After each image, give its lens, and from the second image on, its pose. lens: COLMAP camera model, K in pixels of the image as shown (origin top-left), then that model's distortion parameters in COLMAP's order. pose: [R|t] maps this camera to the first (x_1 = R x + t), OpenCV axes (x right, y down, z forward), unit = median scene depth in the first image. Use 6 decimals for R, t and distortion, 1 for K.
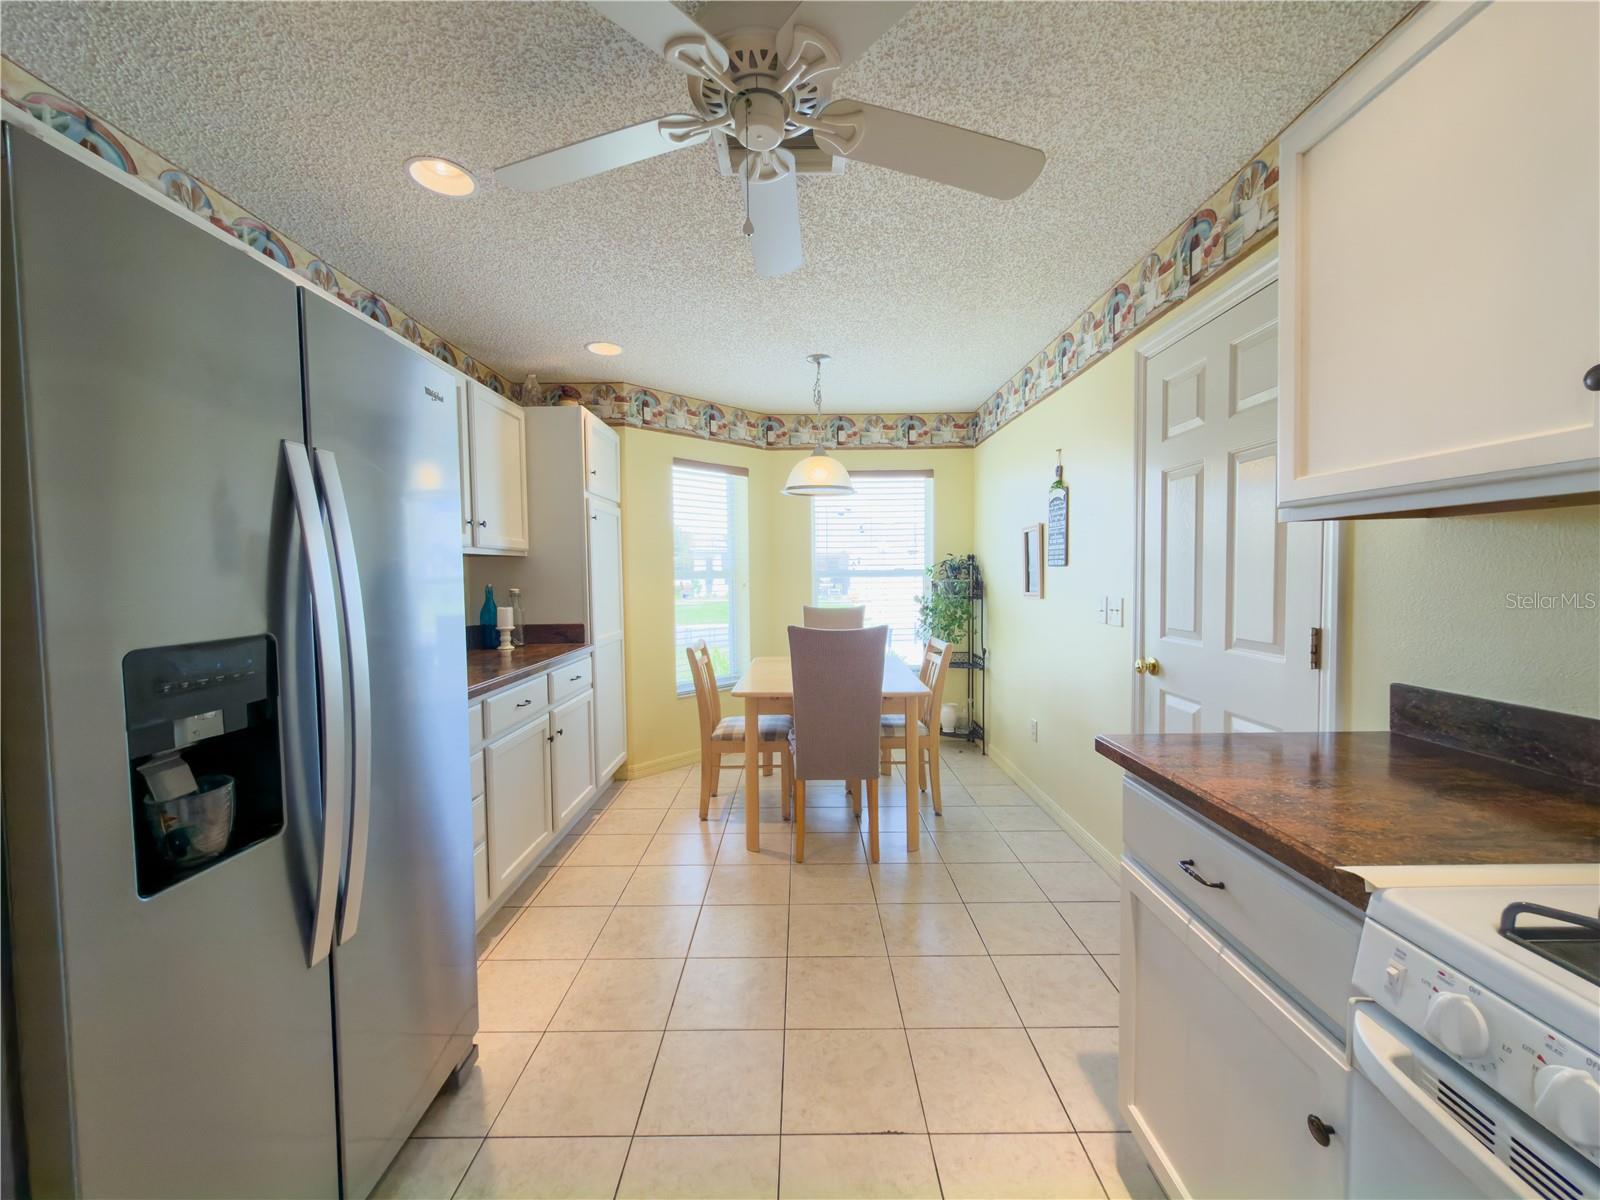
lens RADIAL K [[640.8, 0, 800.0], [0, 640.8, 600.0], [0, 0, 1]] dist [0.000046, -0.000030]
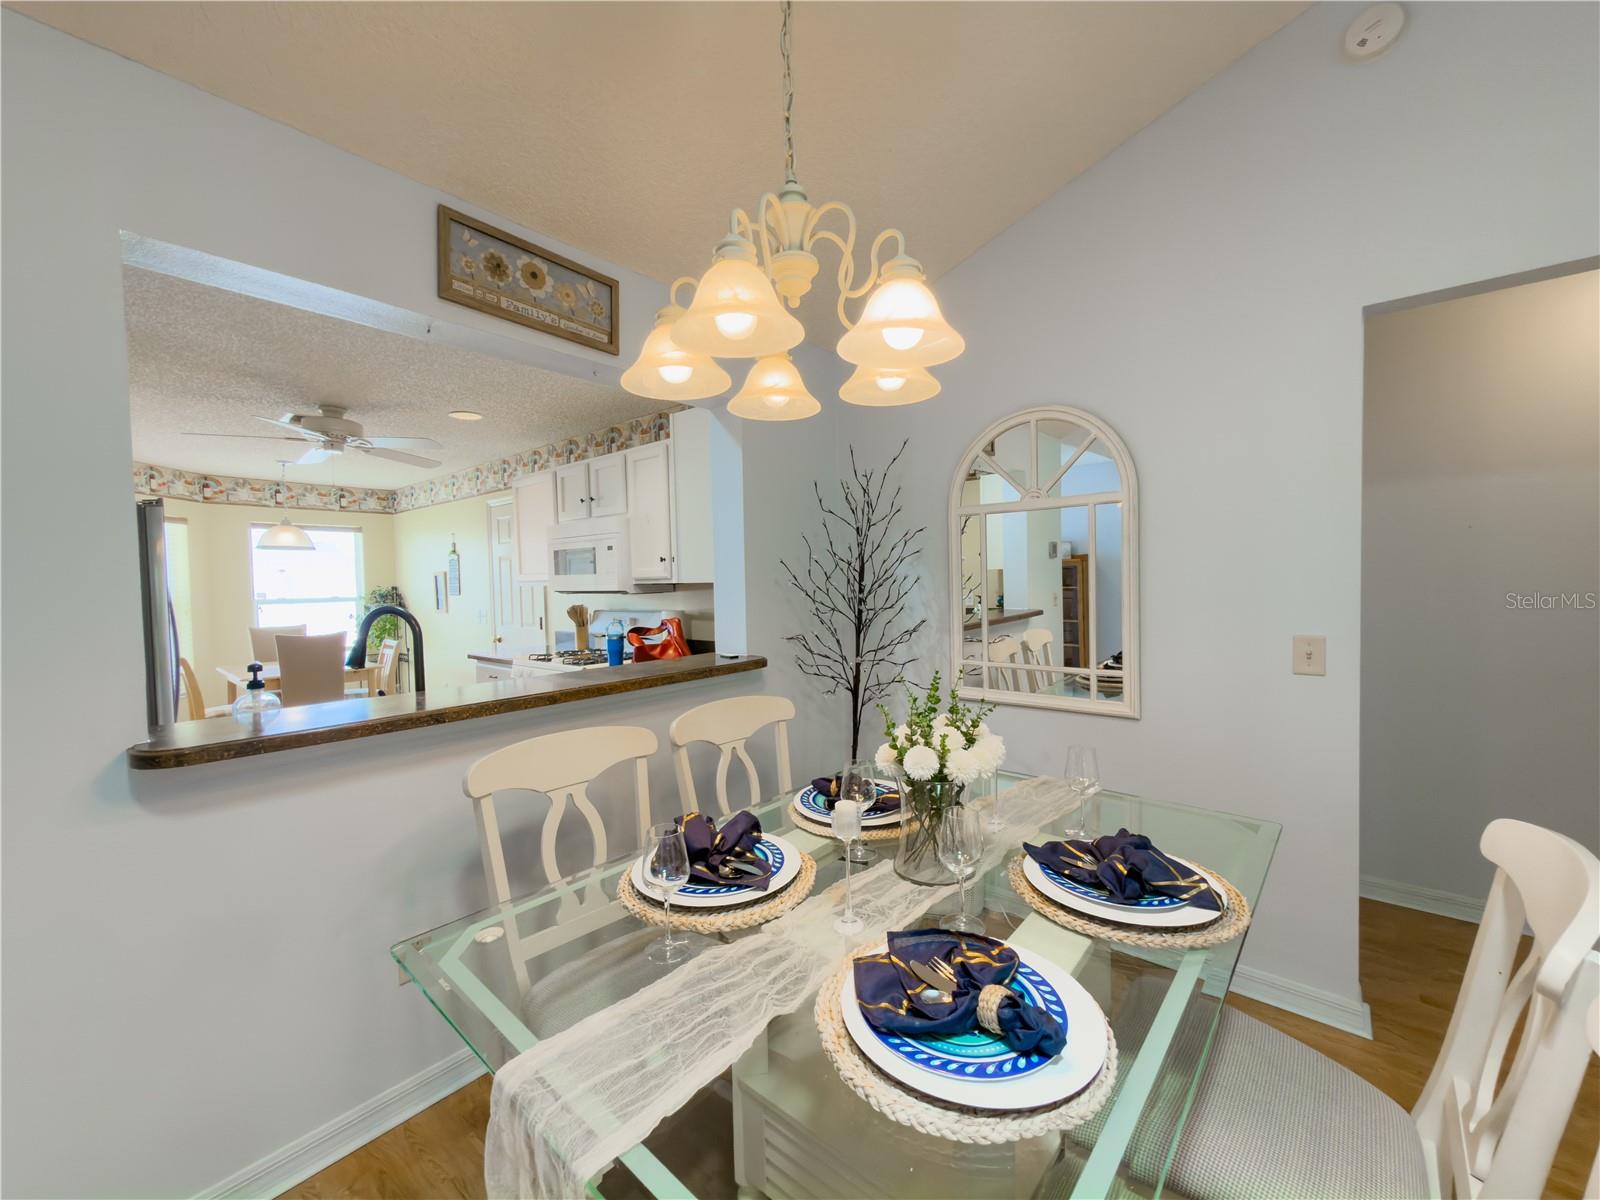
lens RADIAL K [[635.6, 0, 805.9], [0, 635.6, 601.0], [0, 0, 1]] dist [0.001339, -0.000023]
pose [[0.639044, -0.023429, 0.768814, -0.266408], [0.044349, 0.998995, -0.006420, 0.015403], [-0.767891, 0.038199, 0.639441, -0.698419]]
